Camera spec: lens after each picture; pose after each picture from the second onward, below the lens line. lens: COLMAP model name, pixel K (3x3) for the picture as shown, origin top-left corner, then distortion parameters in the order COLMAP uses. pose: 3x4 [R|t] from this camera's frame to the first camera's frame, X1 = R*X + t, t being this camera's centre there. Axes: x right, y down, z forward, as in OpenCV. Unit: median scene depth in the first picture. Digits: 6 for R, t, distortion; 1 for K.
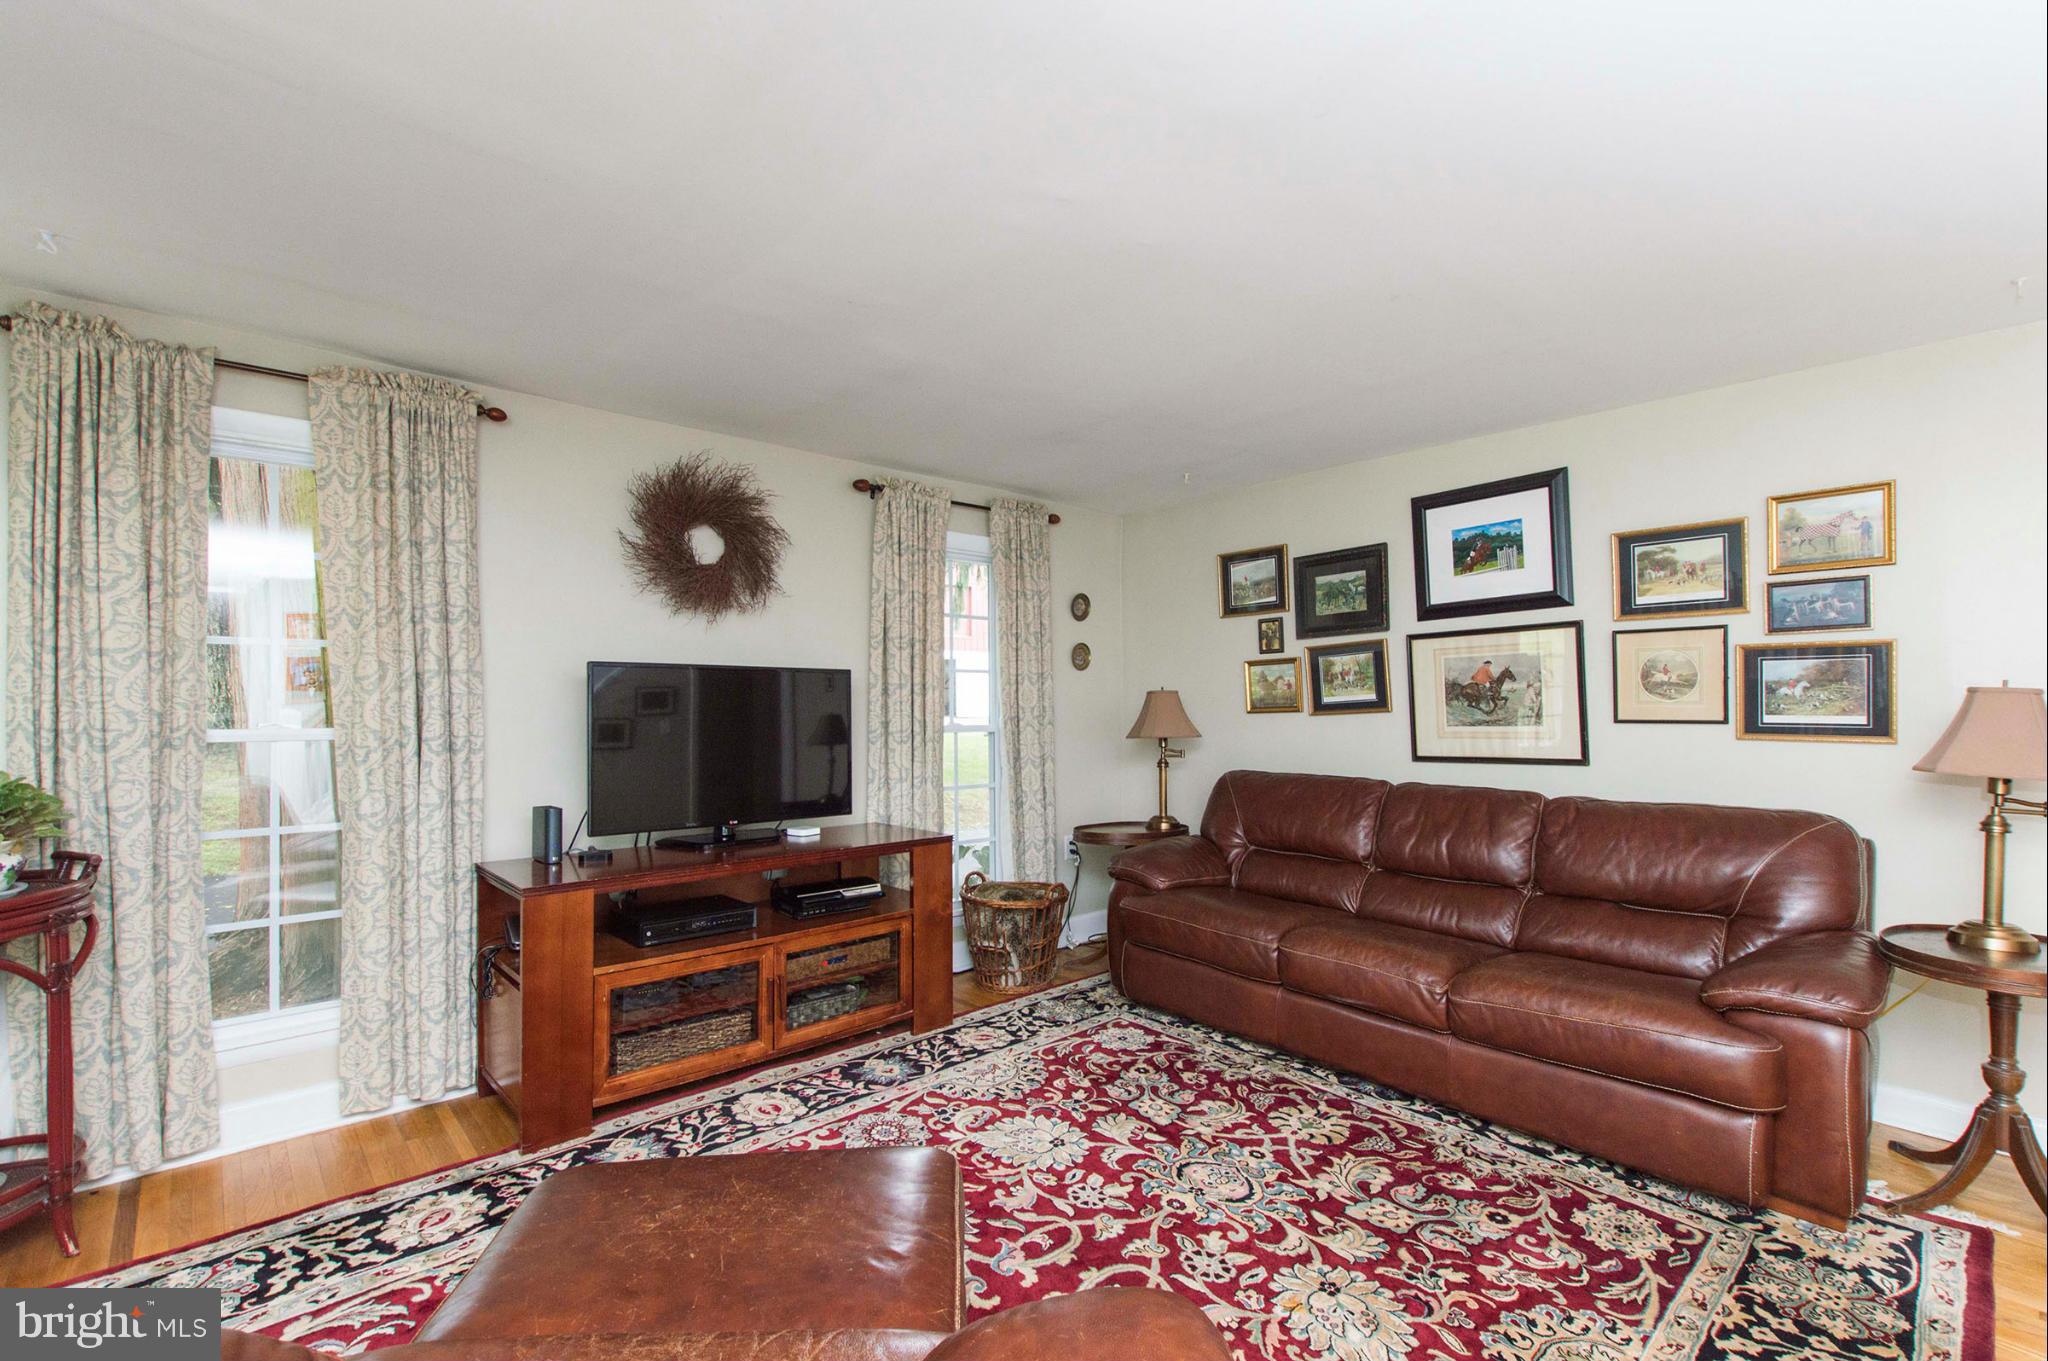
lens RADIAL K [[928.2, 0, 1033.9], [0, 928.2, 700.2], [0, 0, 1]] dist [-0.002161, -0.002265]
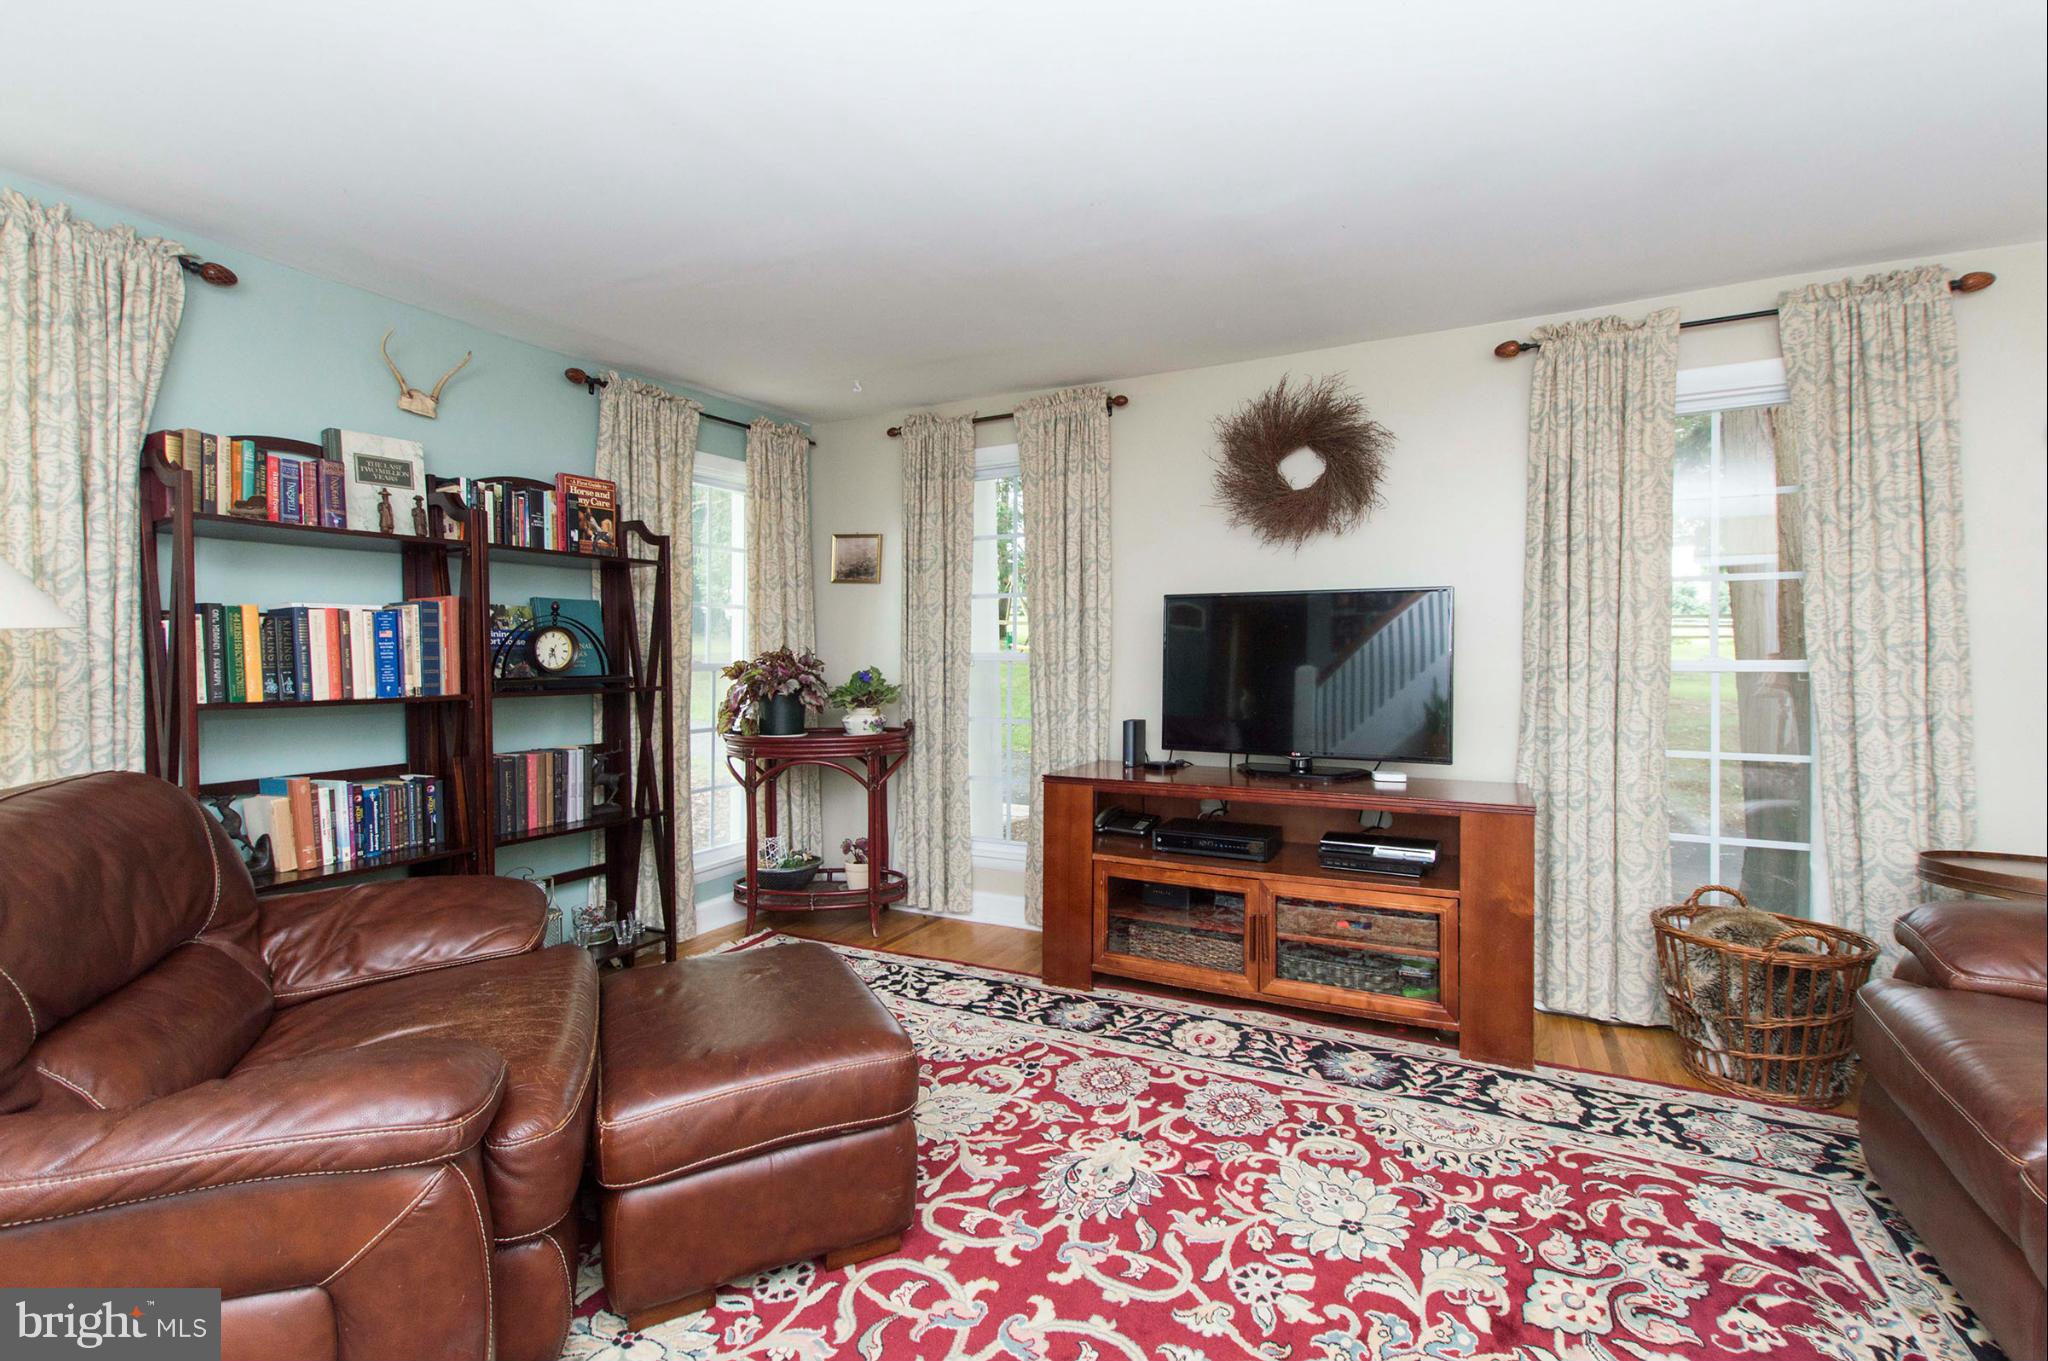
lens RADIAL K [[928.2, 0, 1036.5], [0, 928.2, 660.4], [0, 0, 1]] dist [-0.002161, -0.002265]
pose [[0.330707, 0.001758, -0.943732, 0.563887], [0.001879, 0.999995, 0.002521, 0.036114], [0.943732, -0.002607, 0.330702, 0.491948]]
